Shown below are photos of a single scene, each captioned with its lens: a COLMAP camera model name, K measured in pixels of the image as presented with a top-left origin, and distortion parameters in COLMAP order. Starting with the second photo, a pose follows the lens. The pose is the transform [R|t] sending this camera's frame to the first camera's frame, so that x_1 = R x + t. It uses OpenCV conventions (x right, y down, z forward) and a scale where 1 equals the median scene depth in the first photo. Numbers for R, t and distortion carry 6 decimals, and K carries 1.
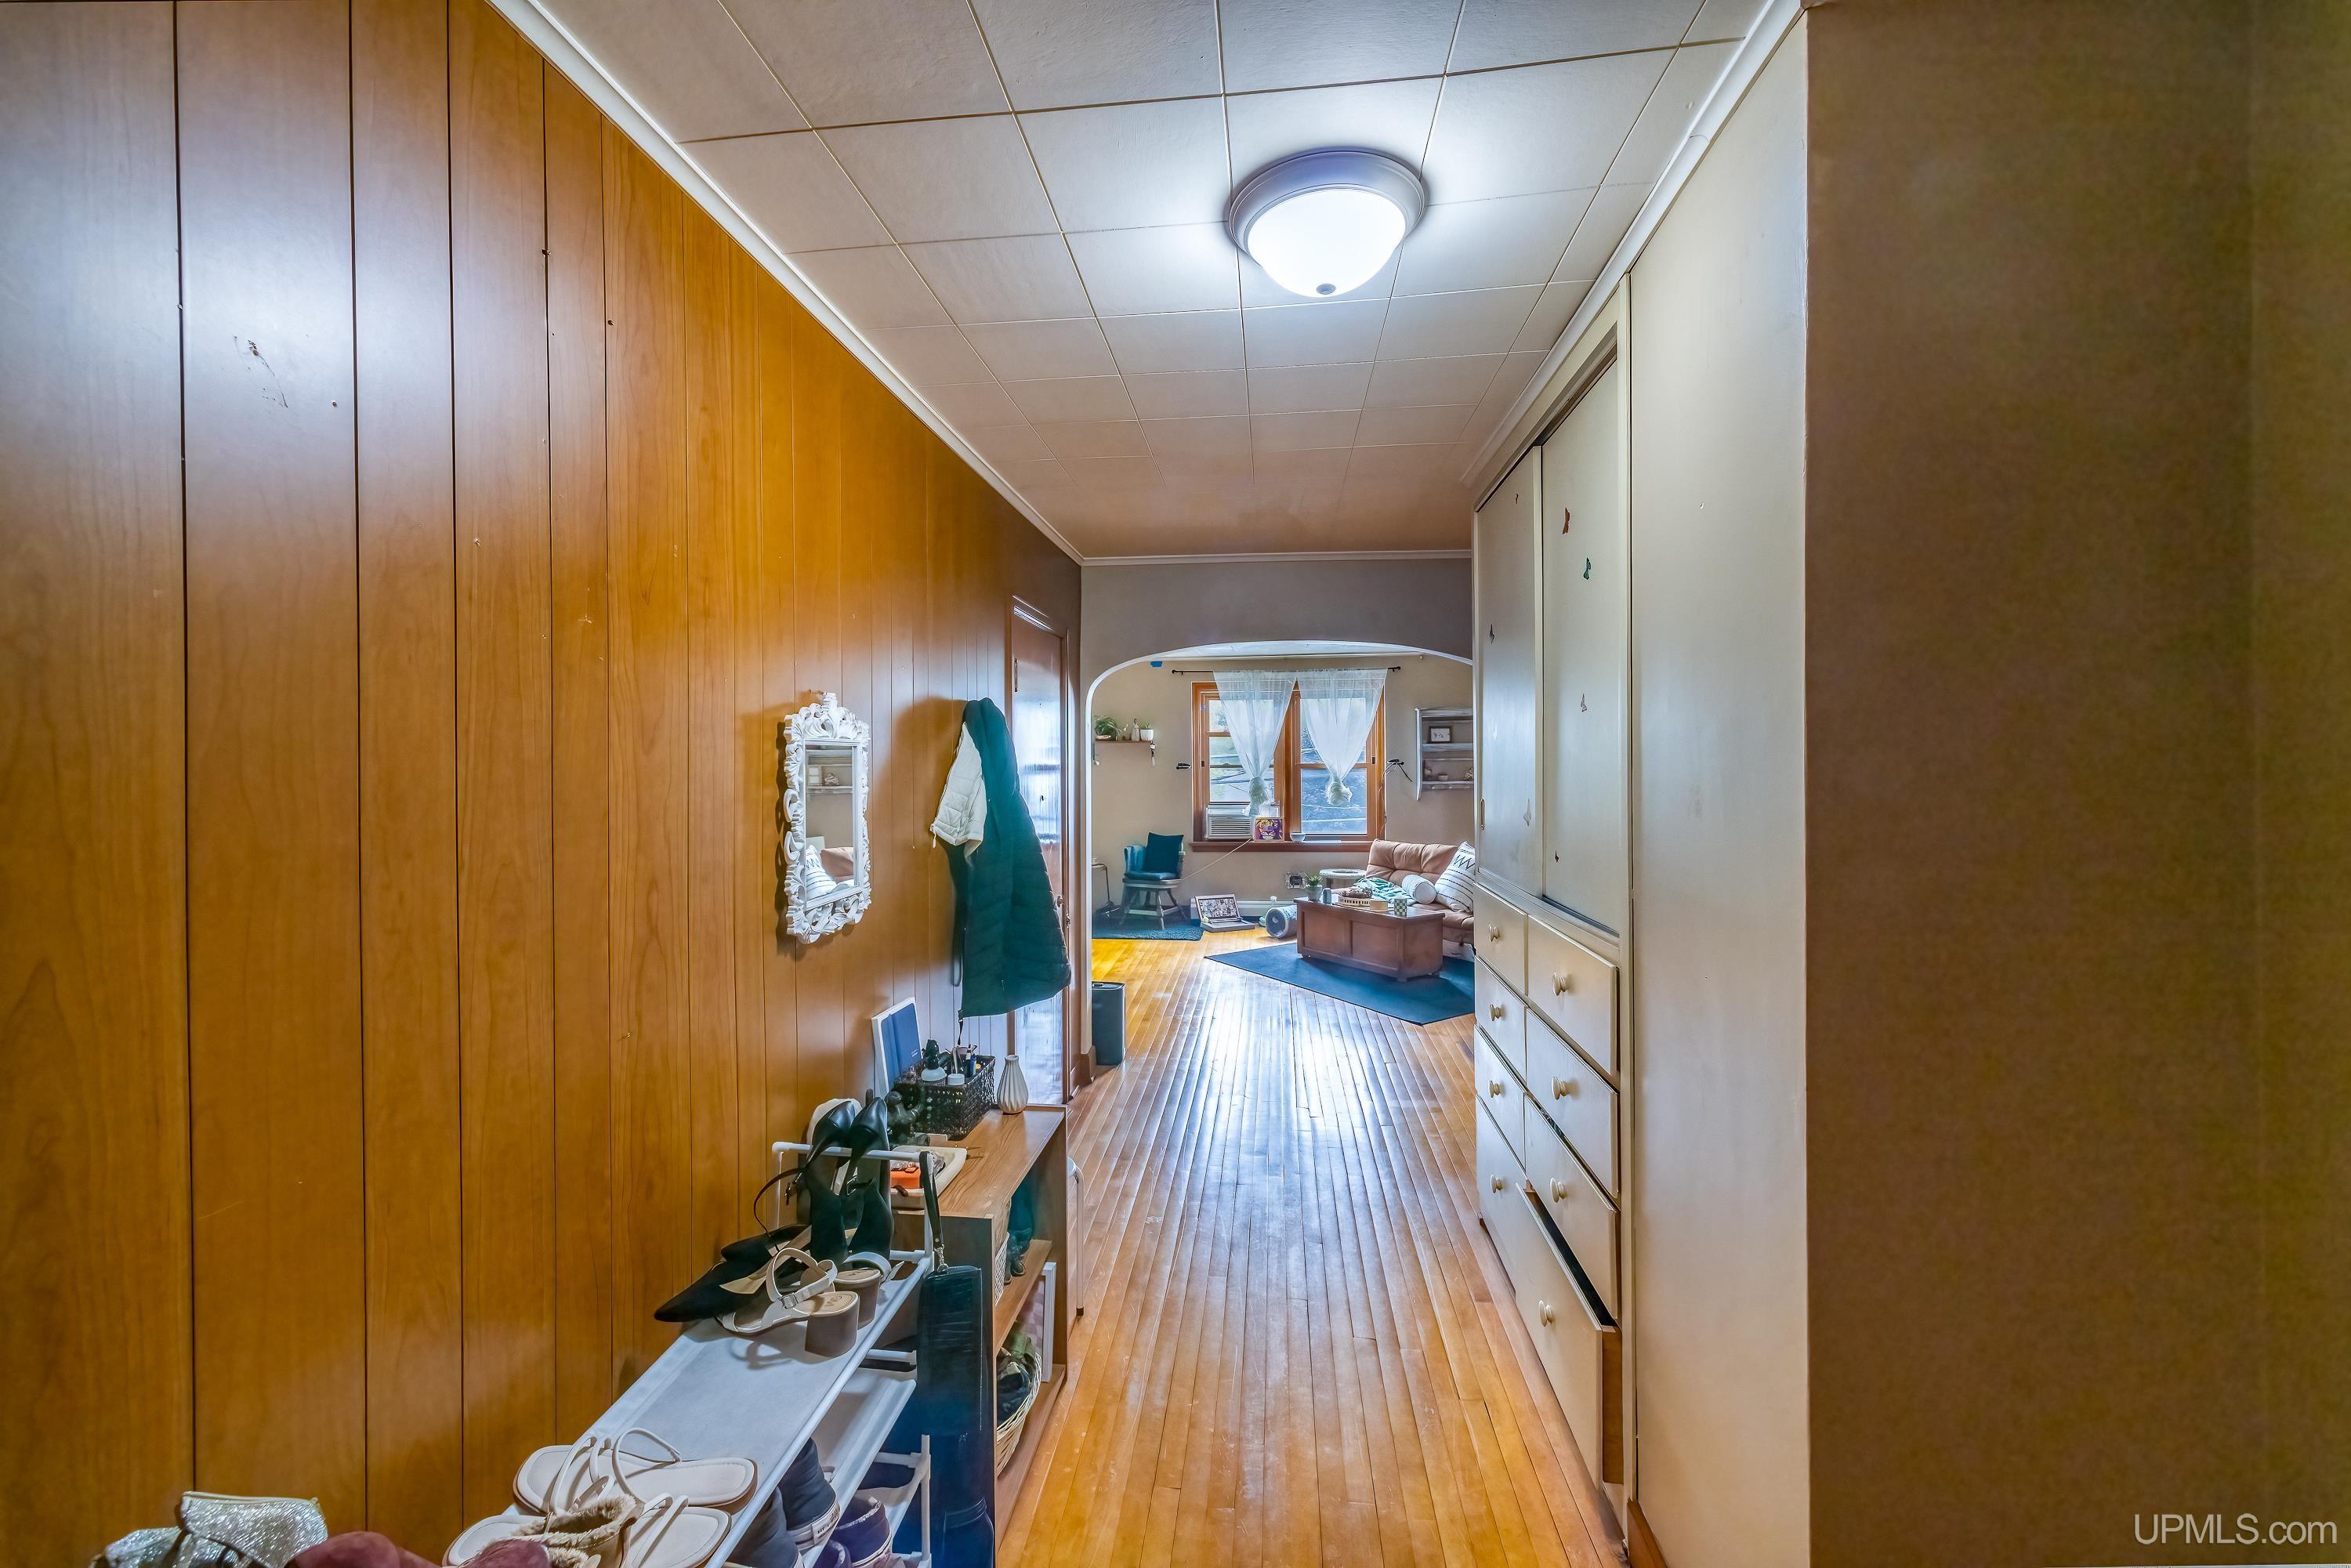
lens RADIAL K [[925.8, 0, 1172.3], [0, 925.8, 768.5], [0, 0, 1]] dist [-0.003683, -0.000409]
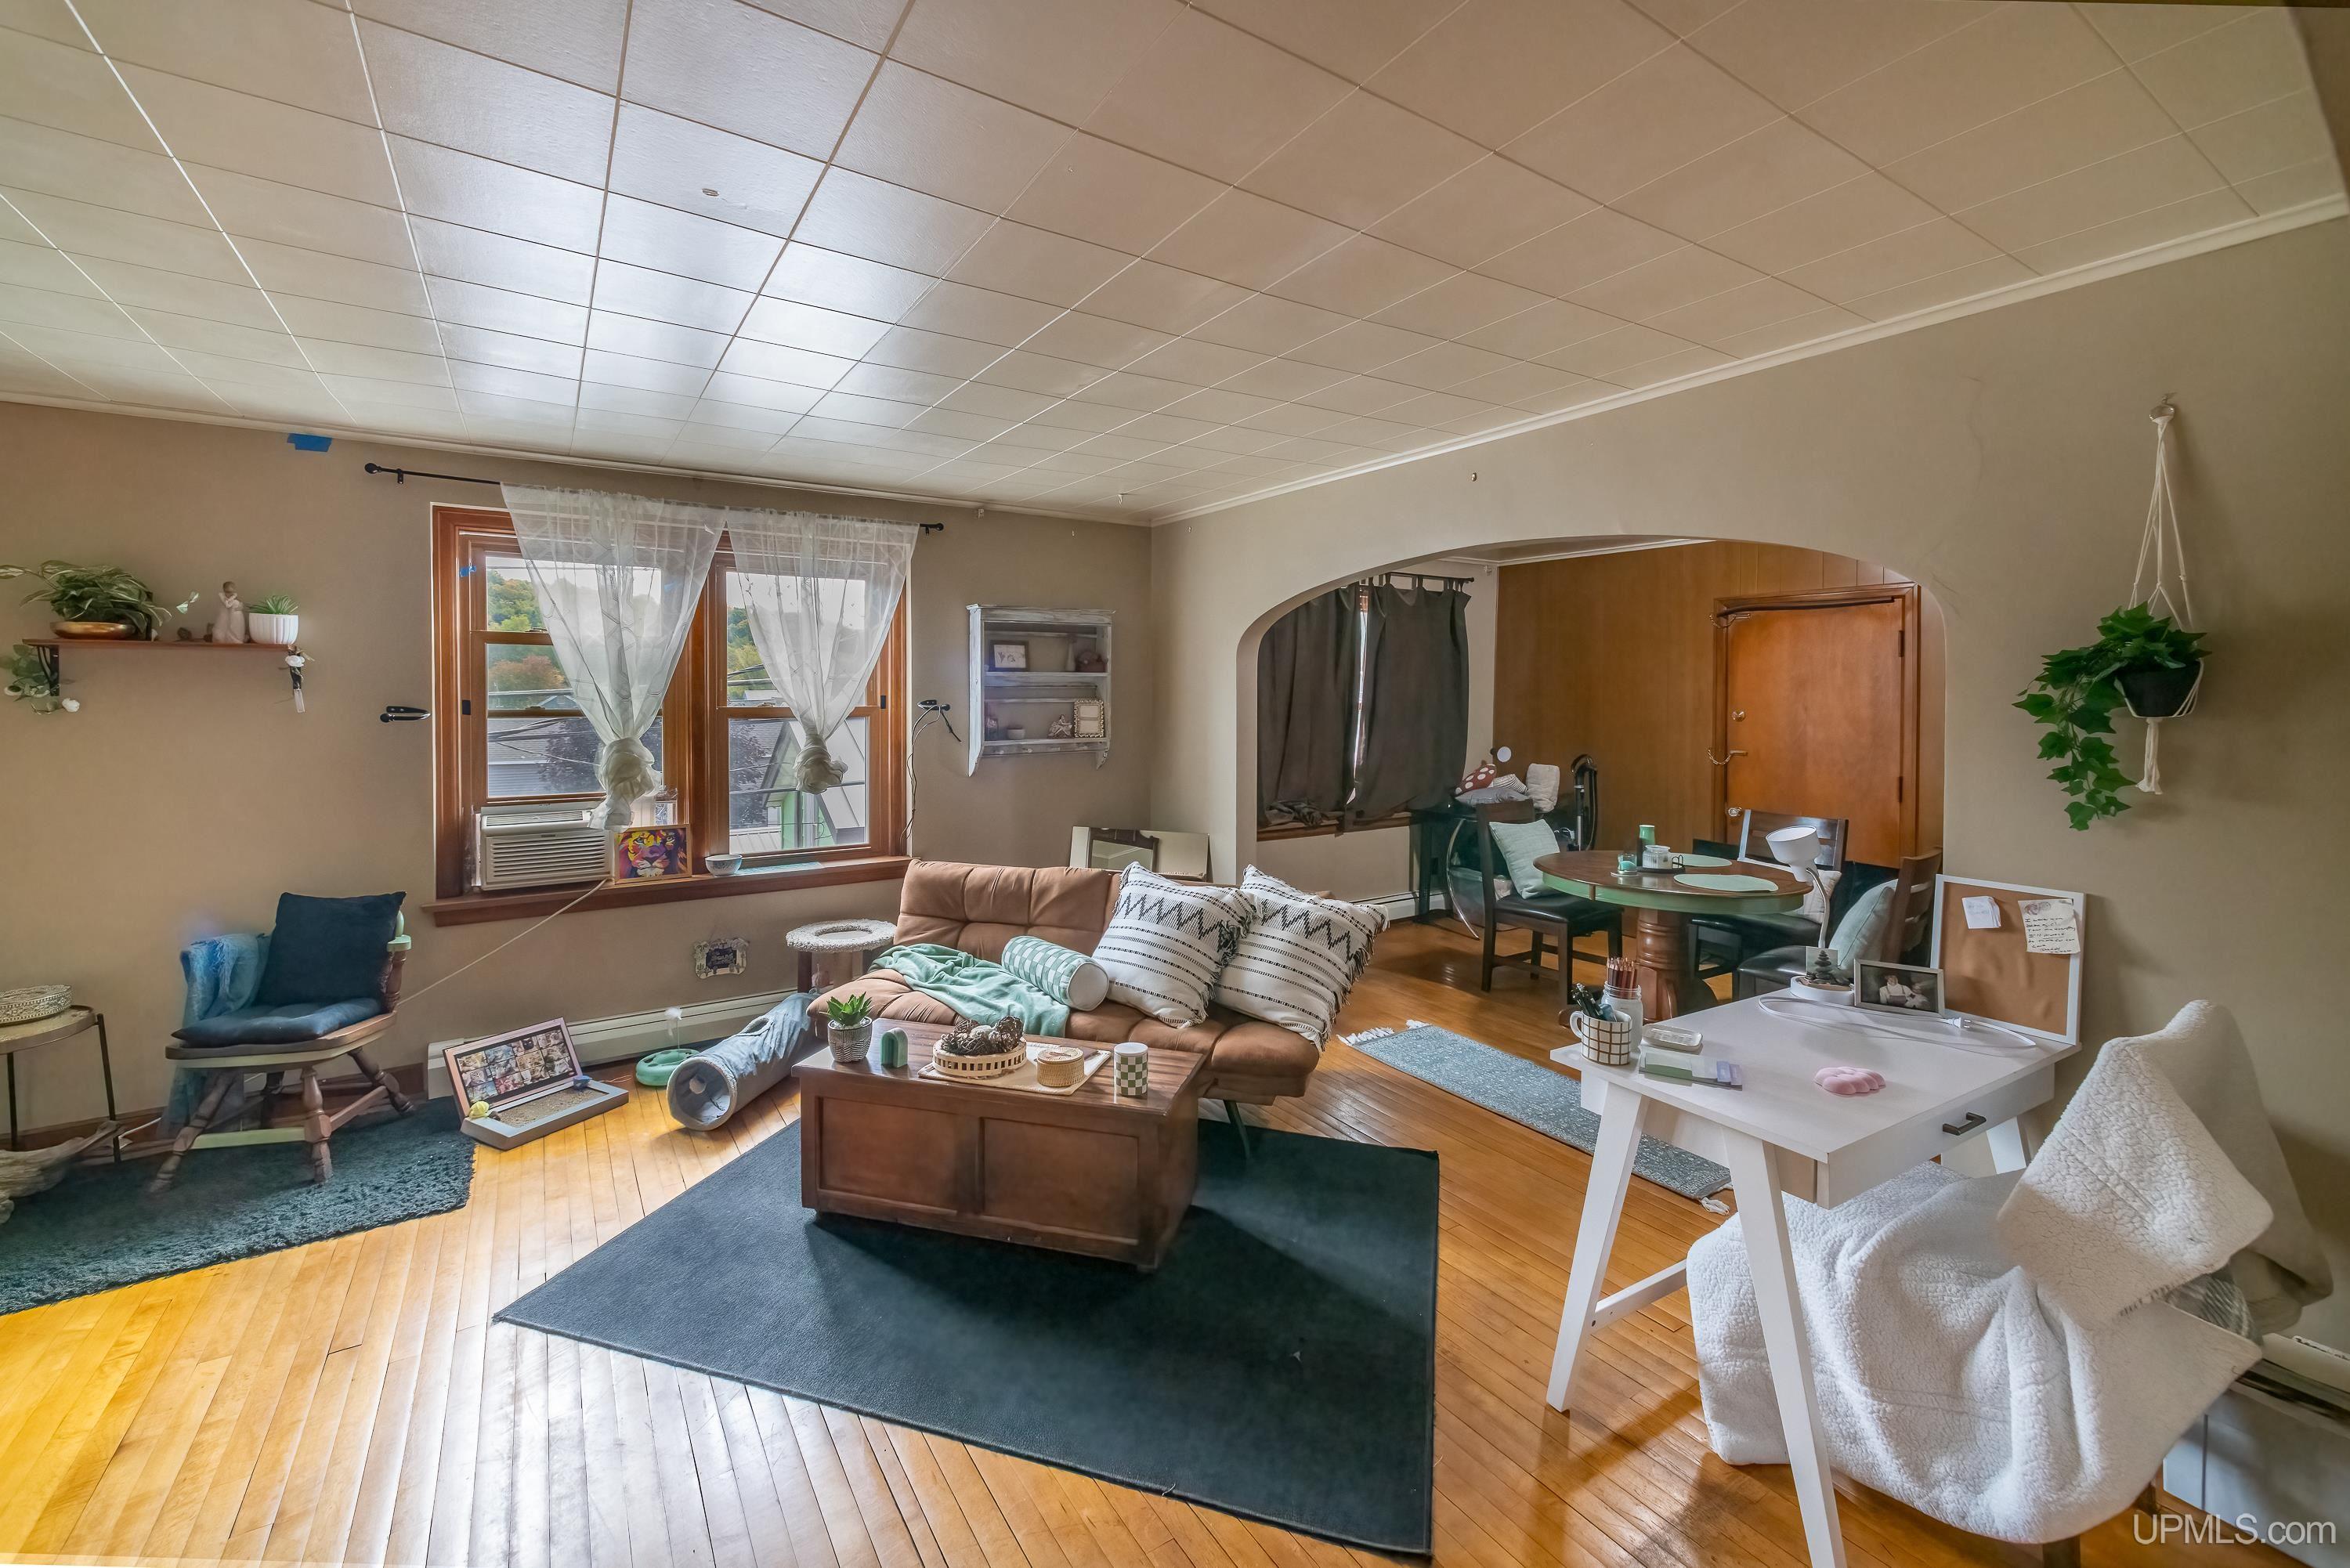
lens RADIAL K [[925.4, 0, 1204.0], [0, 925.4, 702.5], [0, 0, 1]] dist [-0.003683, -0.000409]
pose [[0.746628, 0.004600, 0.665225, 0.004945], [0.001982, 0.999956, -0.009139, -0.003155], [-0.665238, 0.008142, 0.746587, 0.490207]]
